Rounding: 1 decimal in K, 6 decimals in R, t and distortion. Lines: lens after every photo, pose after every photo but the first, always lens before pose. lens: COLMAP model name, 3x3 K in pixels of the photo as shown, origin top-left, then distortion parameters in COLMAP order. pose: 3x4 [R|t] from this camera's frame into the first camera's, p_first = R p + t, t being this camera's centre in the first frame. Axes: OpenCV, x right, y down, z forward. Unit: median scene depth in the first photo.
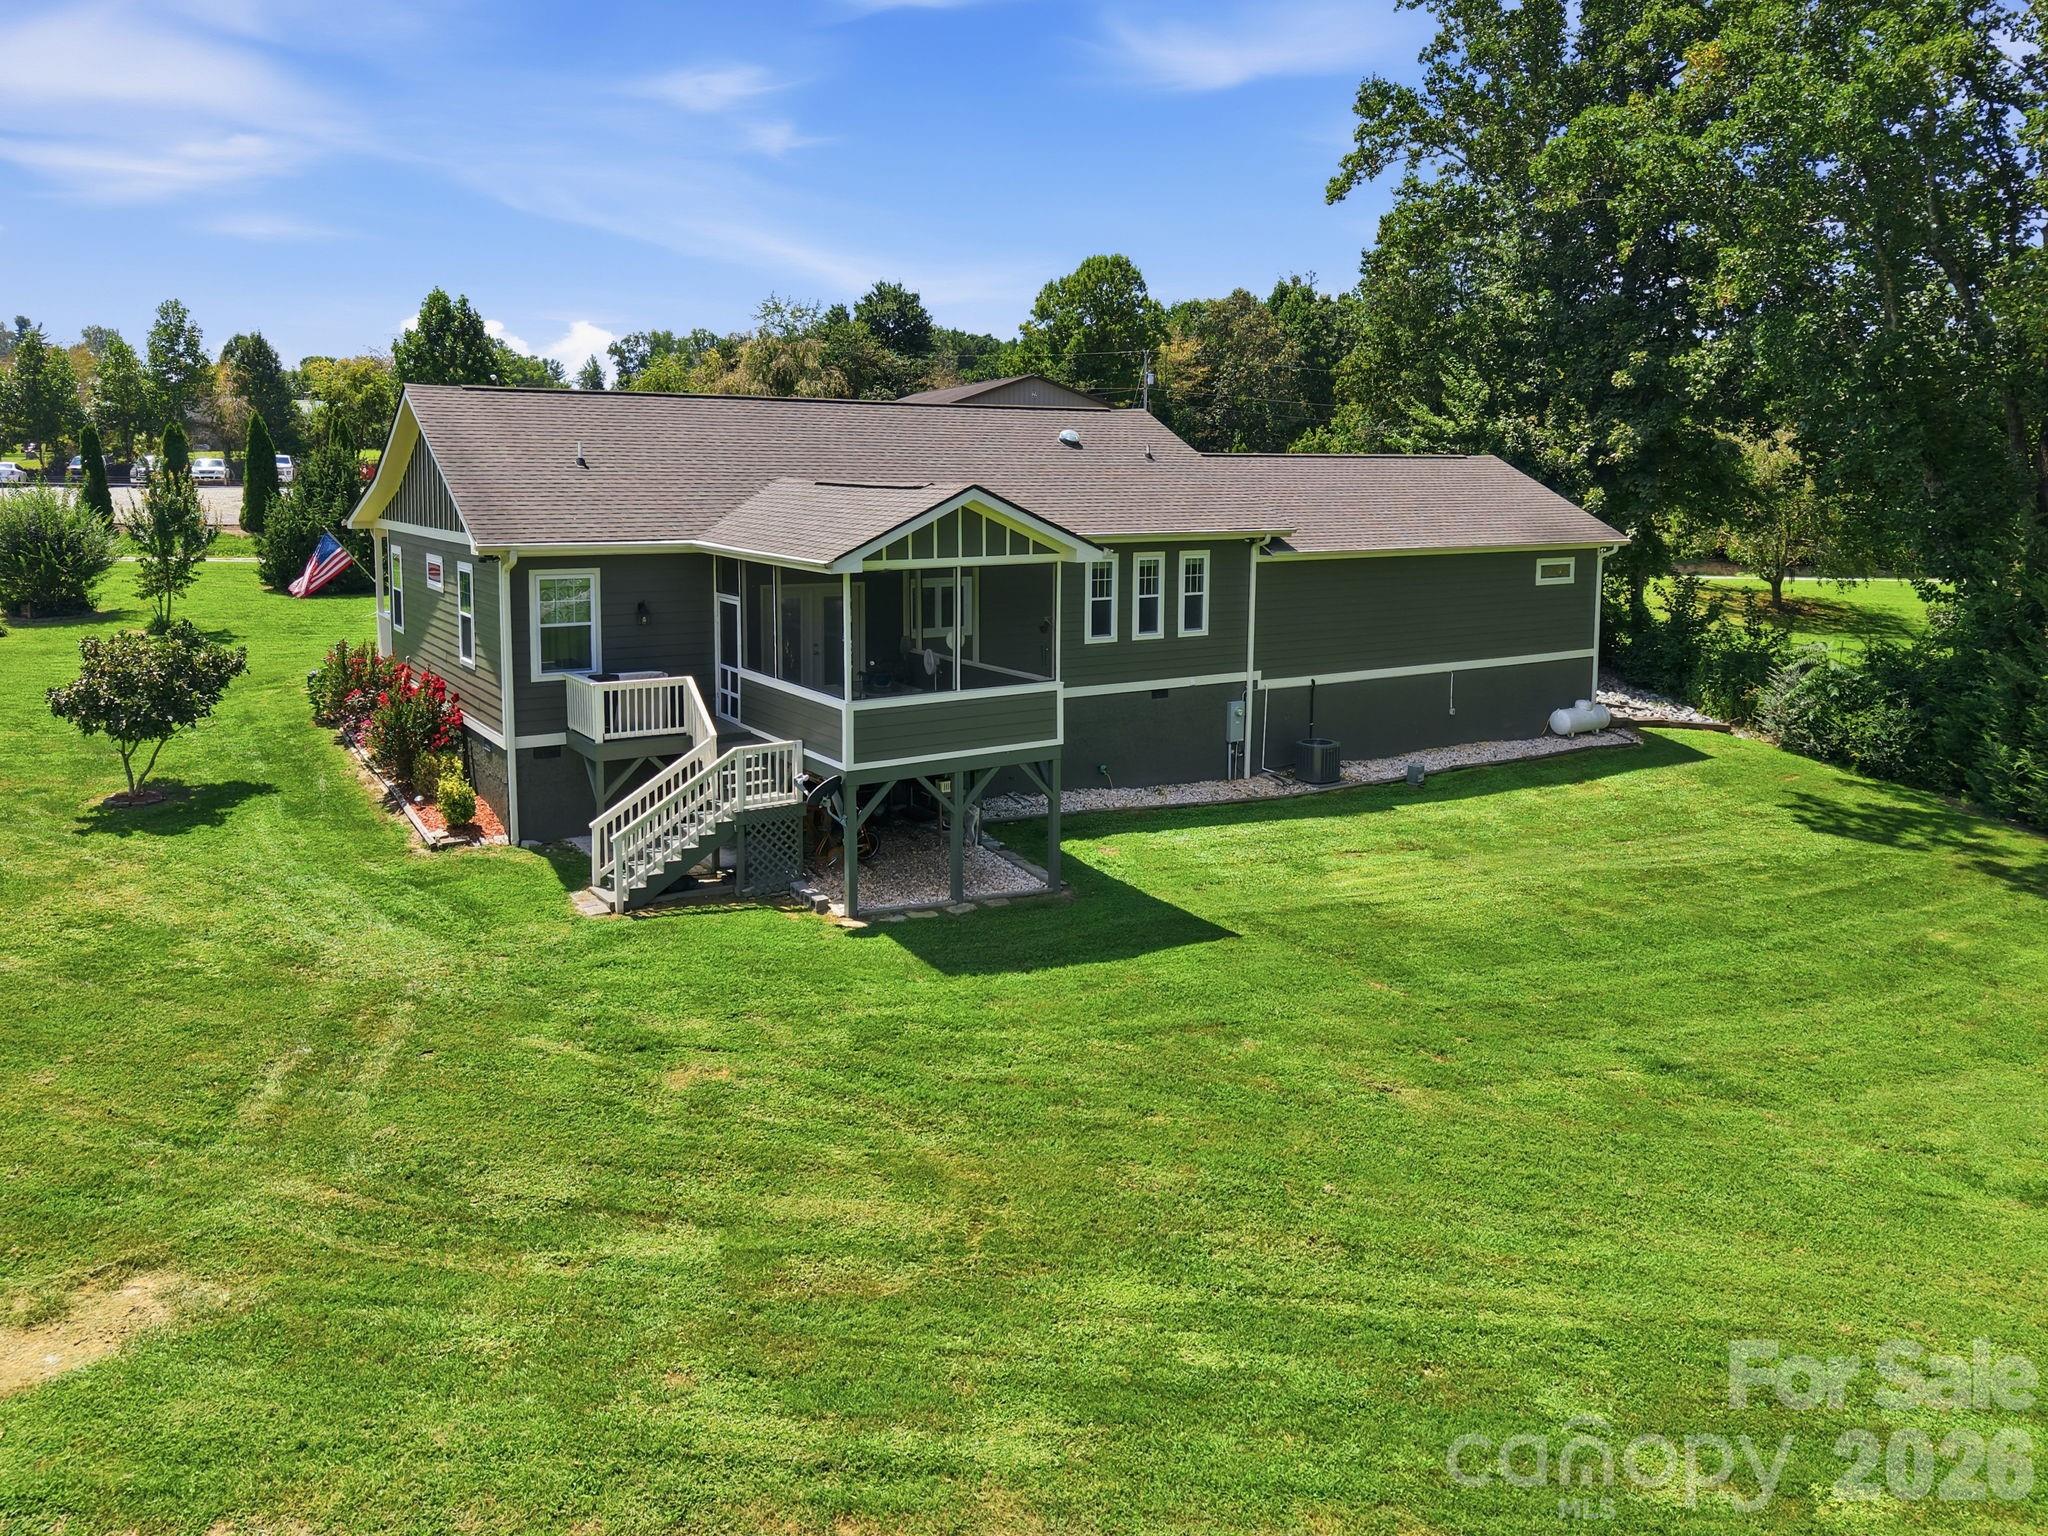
lens RADIAL K [[1739.3, 0, 1014.4], [0, 1739.3, 673.0], [0, 0, 1]] dist [0.042516, -0.003511]
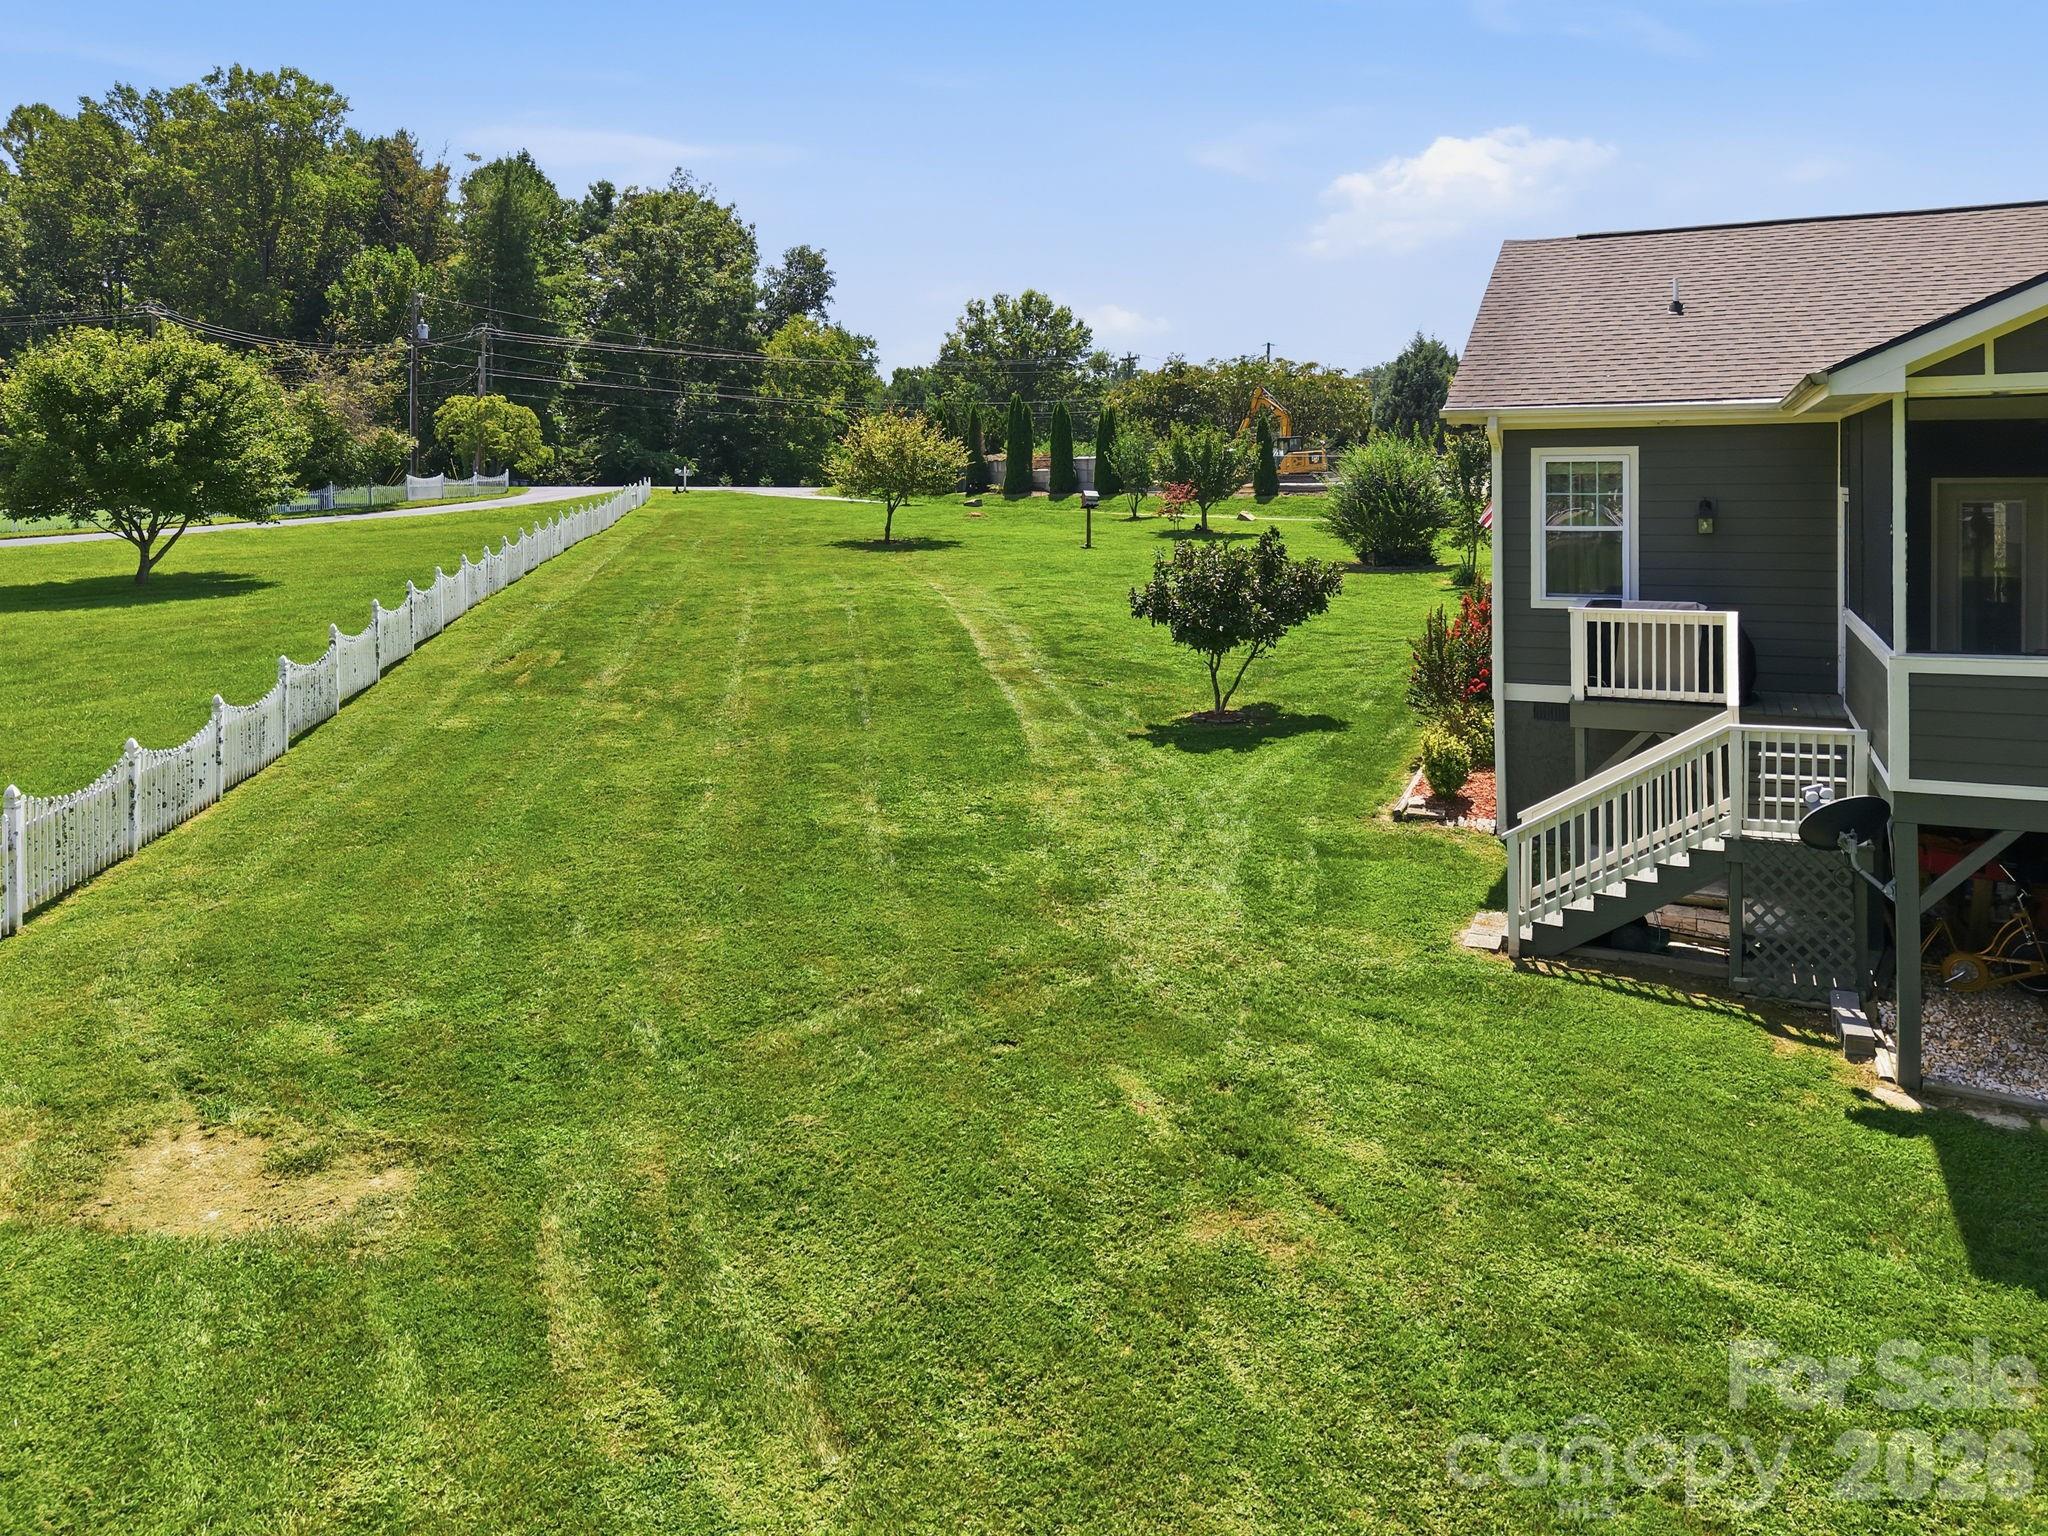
lens RADIAL K [[1420.8, 0, 1036.2], [0, 1420.8, 745.7], [0, 0, 1]] dist [0.001231, -0.004647]
pose [[0.491160, 0.129800, -0.861344, 0.096579], [-0.113653, 0.989932, 0.084370, 0.027314], [0.863623, 0.056455, 0.500967, 0.432889]]
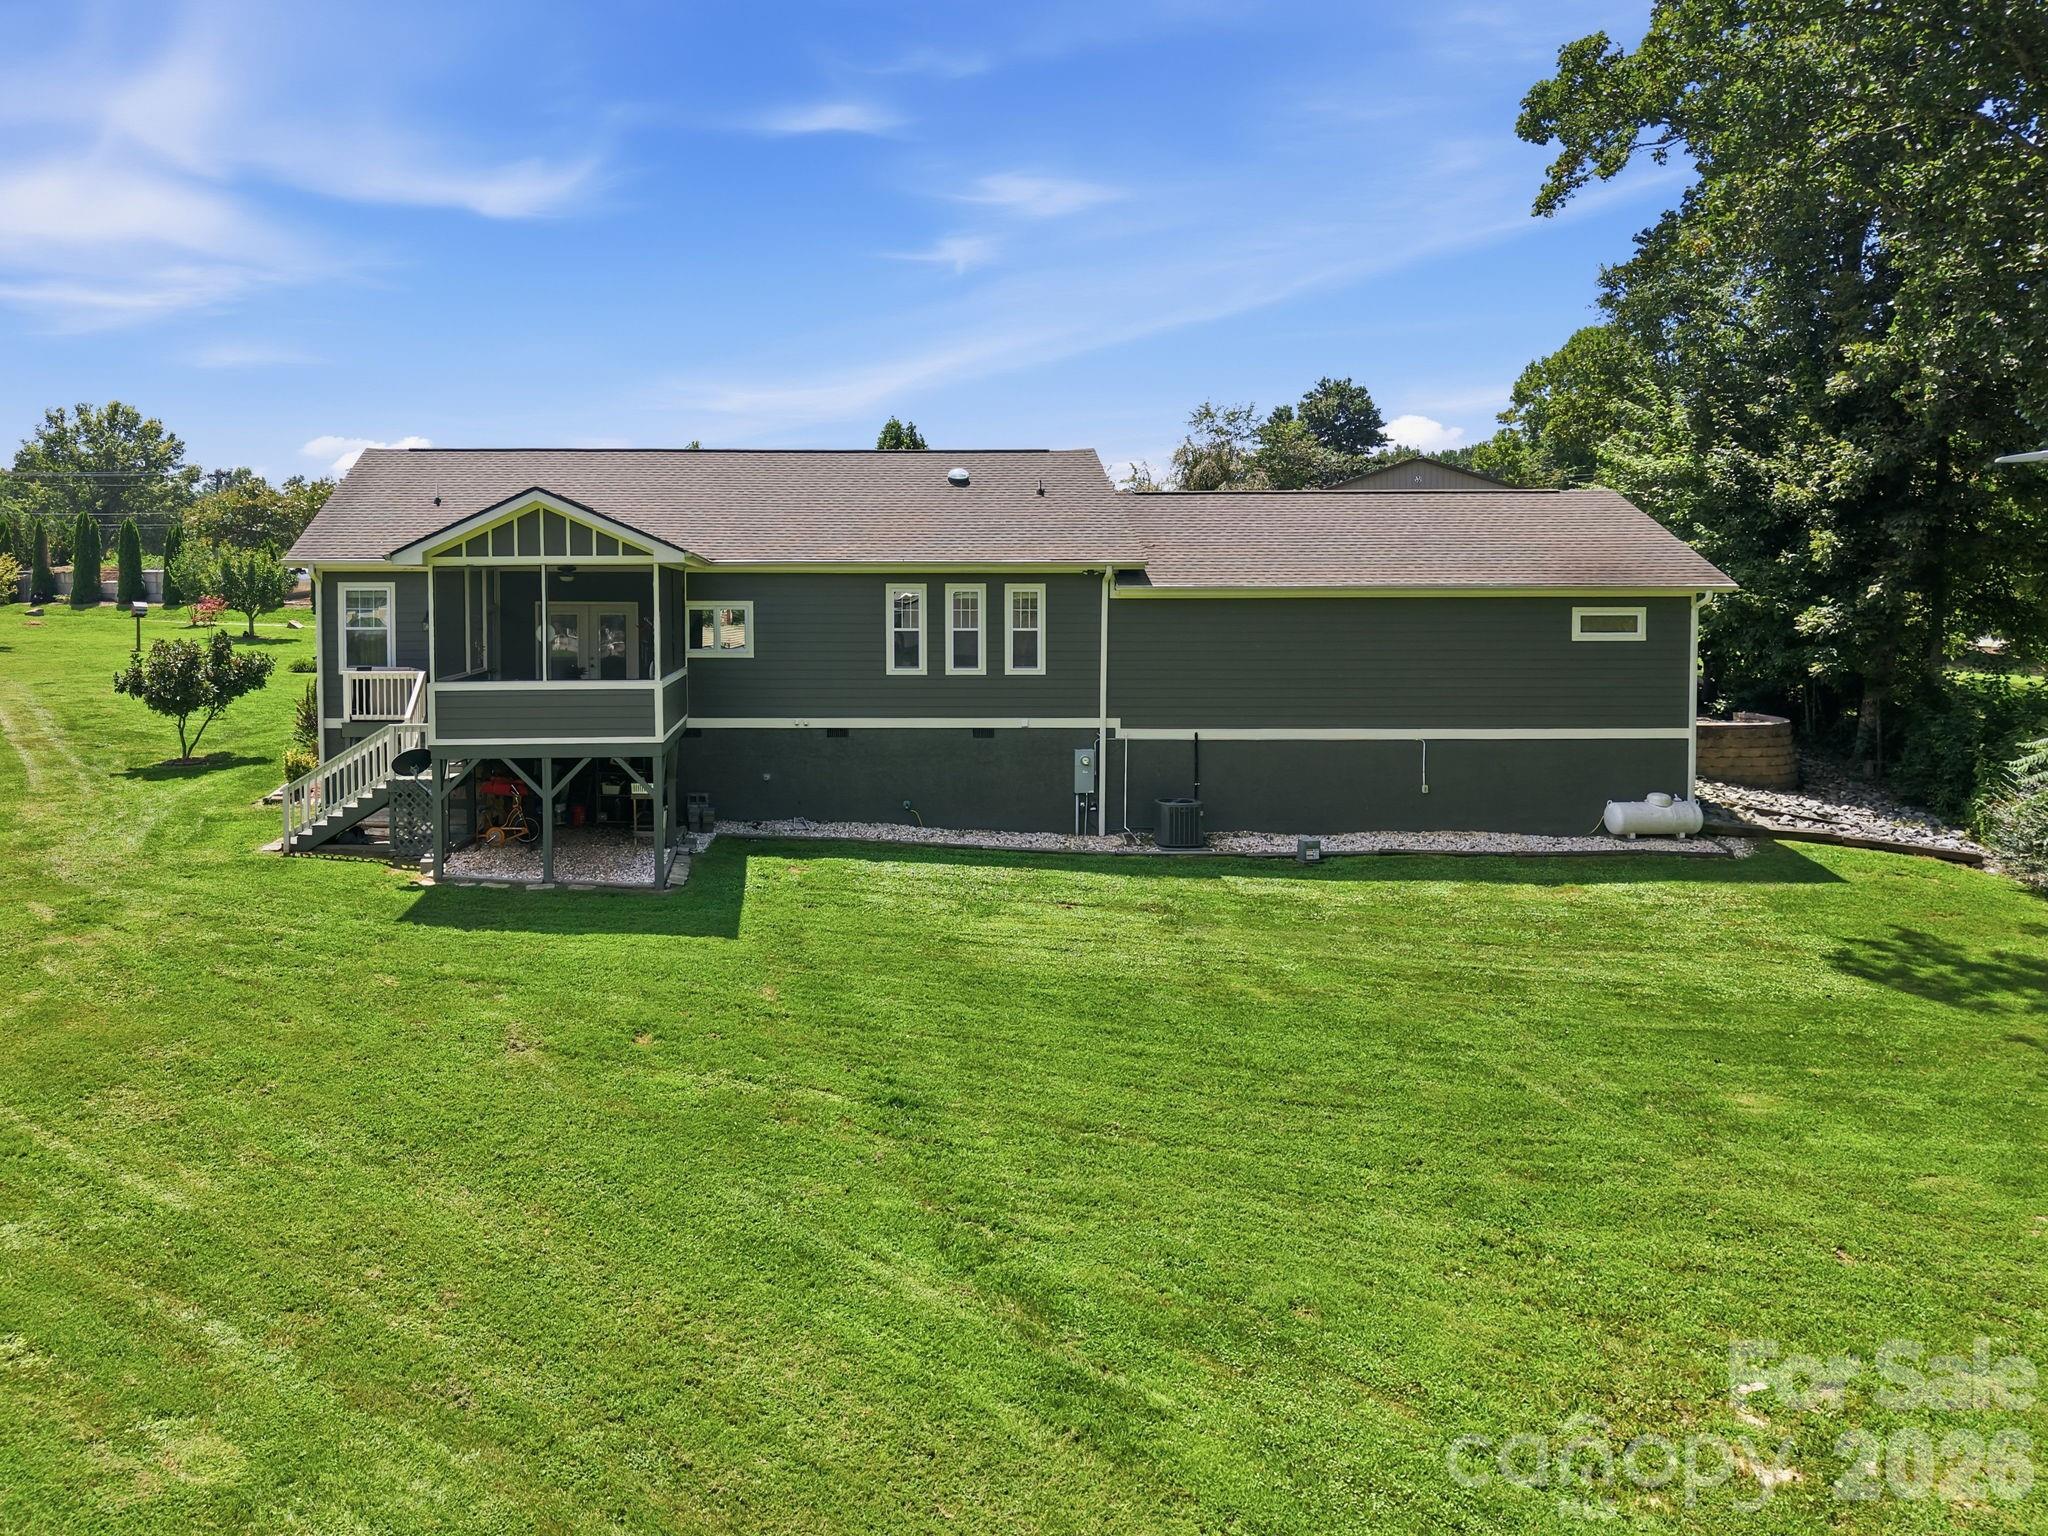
lens RADIAL K [[1817.3, 0, 1016.8], [0, 1817.3, 714.5], [0, 0, 1]] dist [0.108186, -0.193730]
pose [[0.792006, 0.018515, -0.610233, 0.694495], [-0.075425, 0.994850, -0.067708, 0.066707], [0.605836, 0.099652, 0.789324, 0.222719]]
